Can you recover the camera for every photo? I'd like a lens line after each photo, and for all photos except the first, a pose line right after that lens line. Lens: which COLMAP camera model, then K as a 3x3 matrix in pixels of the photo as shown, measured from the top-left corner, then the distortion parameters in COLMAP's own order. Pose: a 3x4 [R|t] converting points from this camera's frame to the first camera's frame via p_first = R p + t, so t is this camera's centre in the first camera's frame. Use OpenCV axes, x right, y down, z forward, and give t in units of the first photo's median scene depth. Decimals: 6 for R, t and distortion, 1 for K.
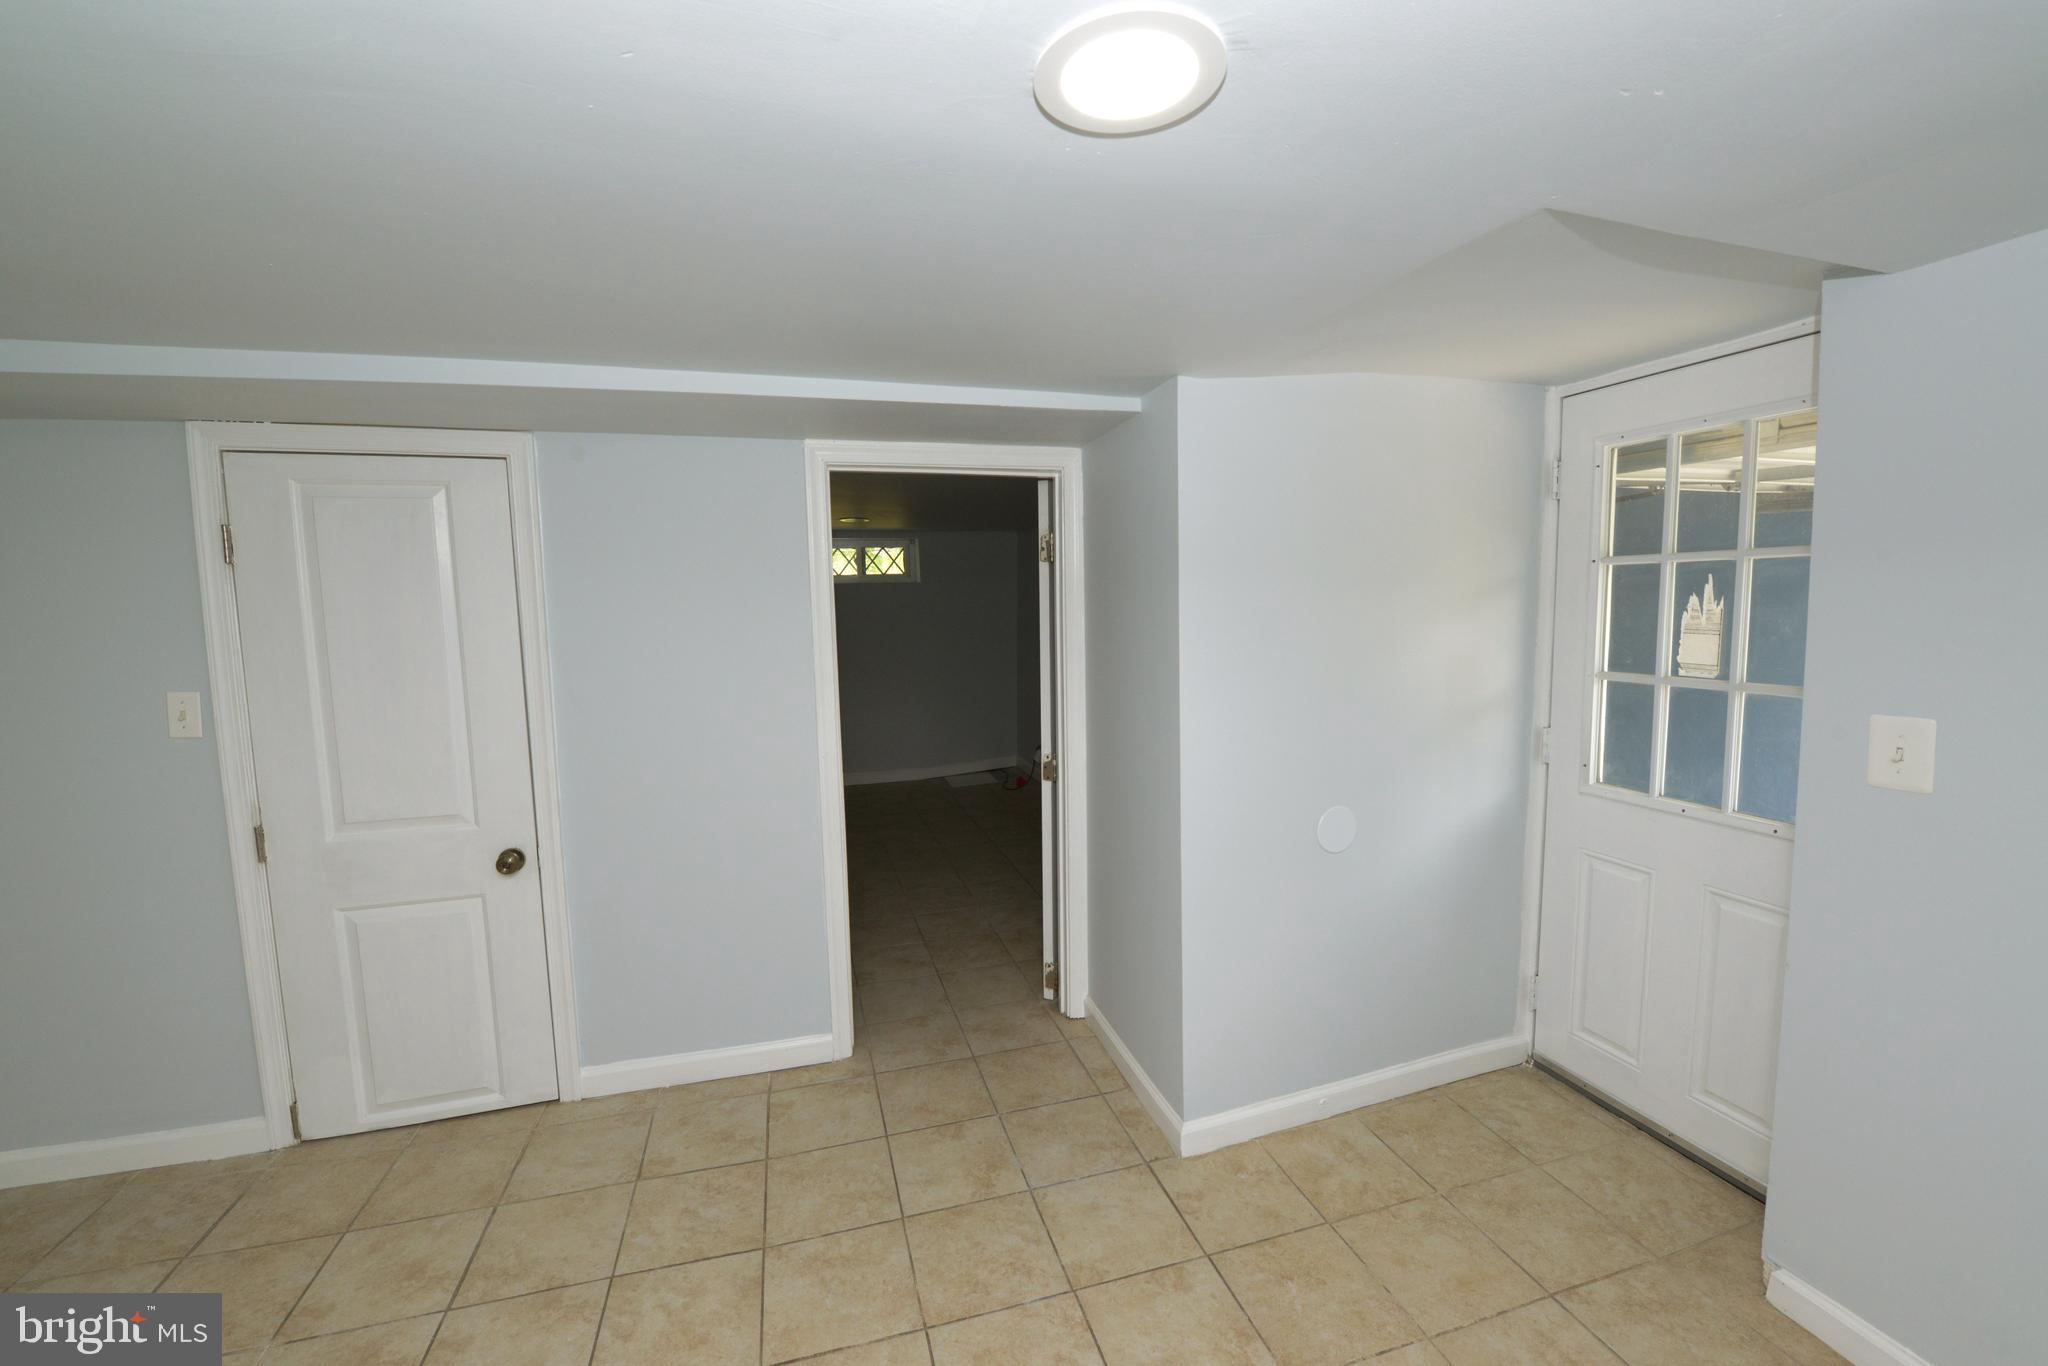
lens RADIAL K [[821.3, 0, 1024.0], [0, 821.3, 683.0], [0, 0, 1]] dist [-0.014491, -0.000290]
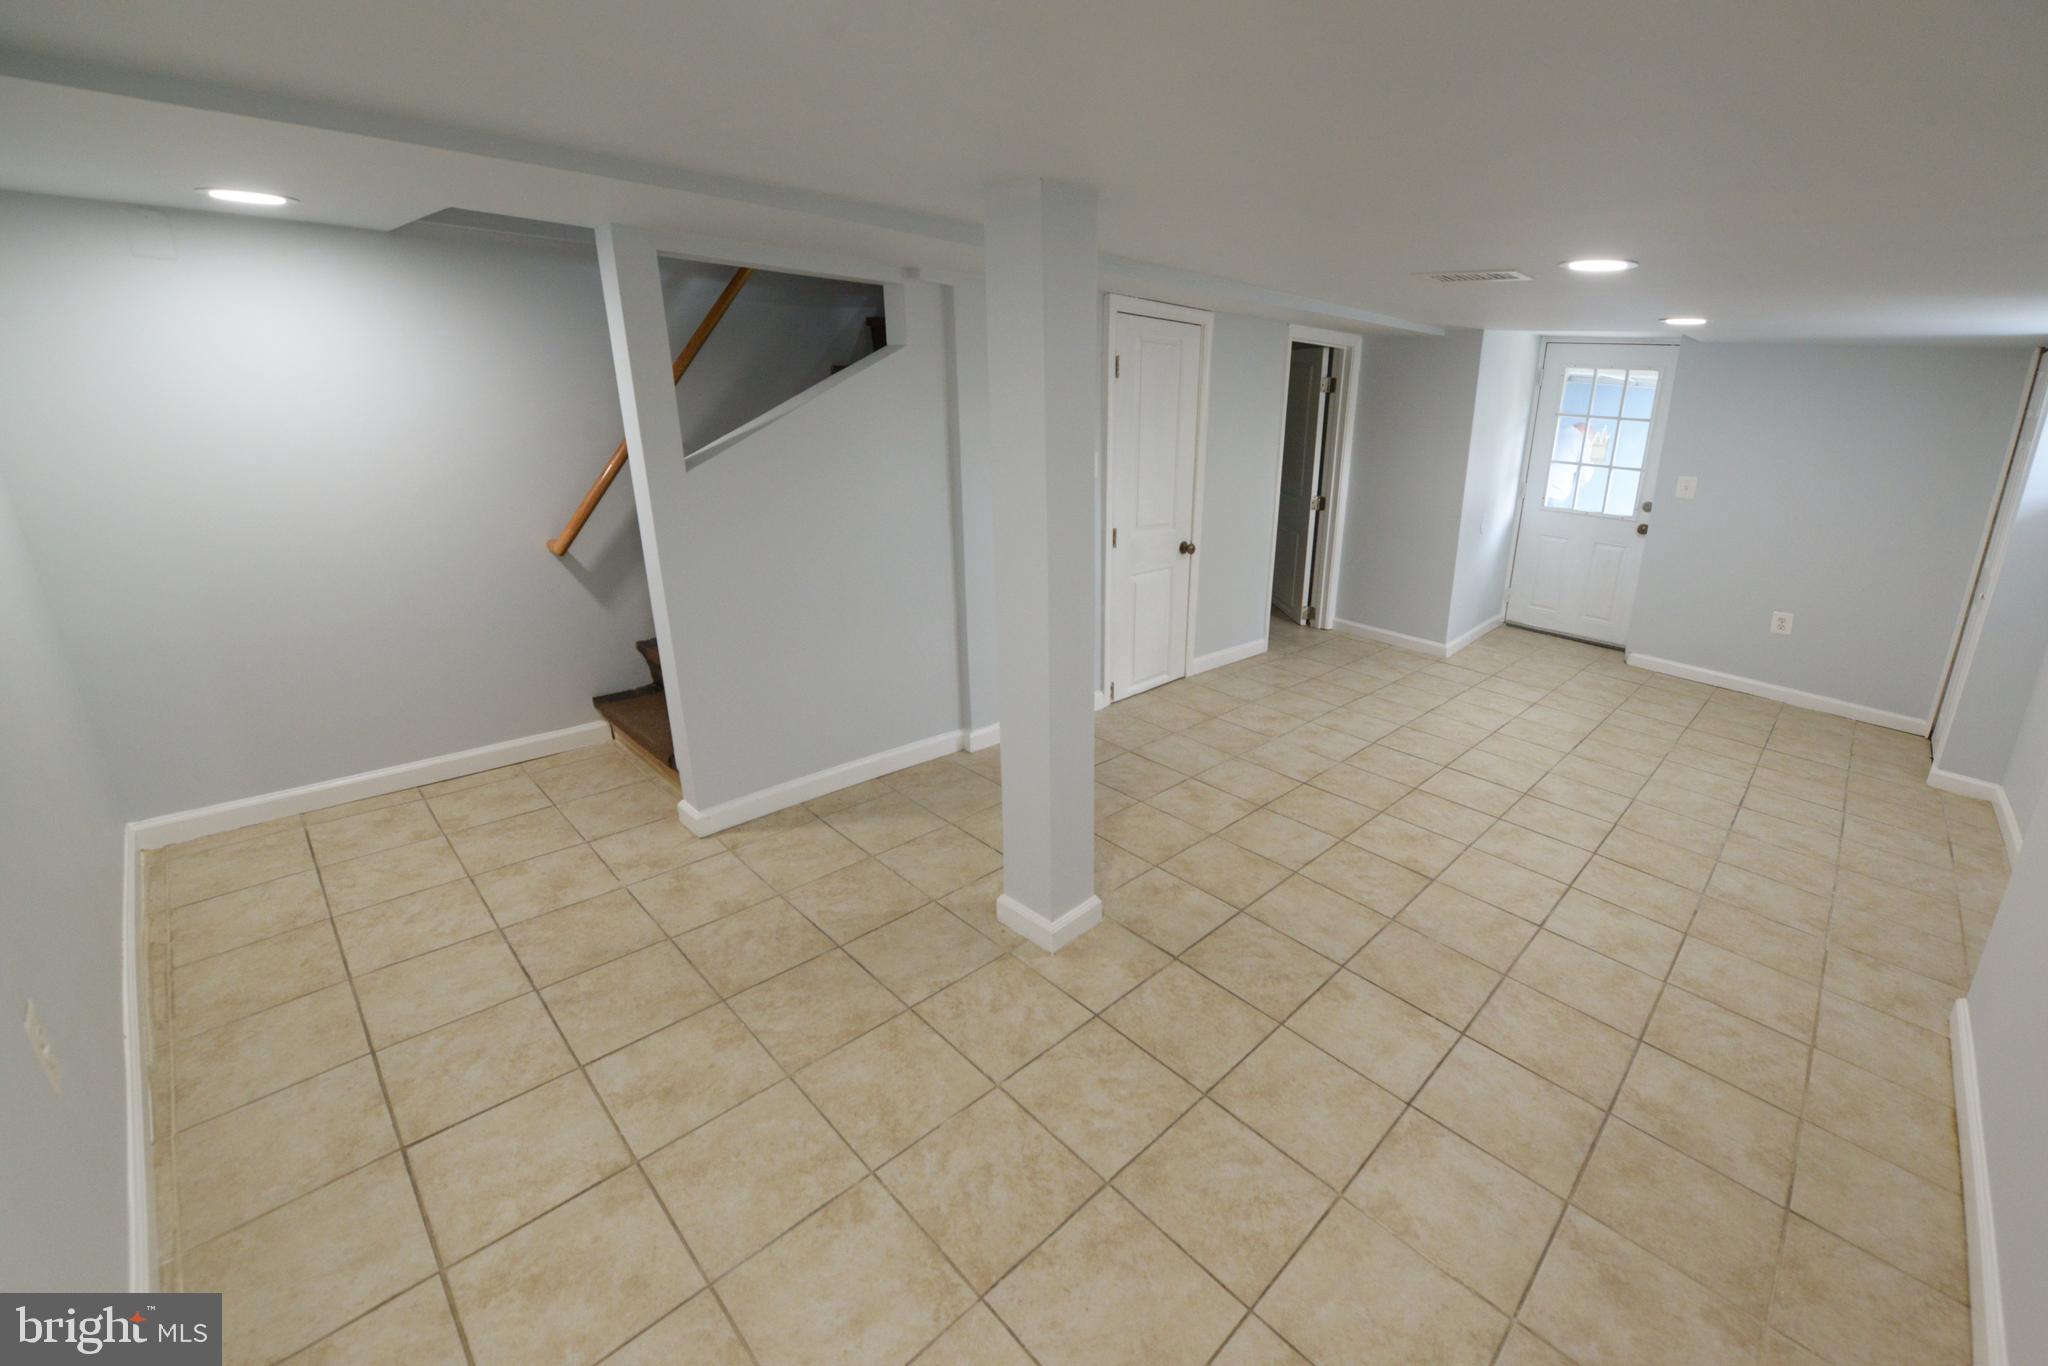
lens RADIAL K [[865.5, 0, 1022.0], [0, 865.5, 561.2], [0, 0, 1]] dist [0.000360, 0.000020]
pose [[0.876507, -0.029914, 0.480459, -1.998405], [-0.028189, 0.993165, 0.113261, 0.038728], [-0.480564, -0.112818, 0.869673, -0.556119]]
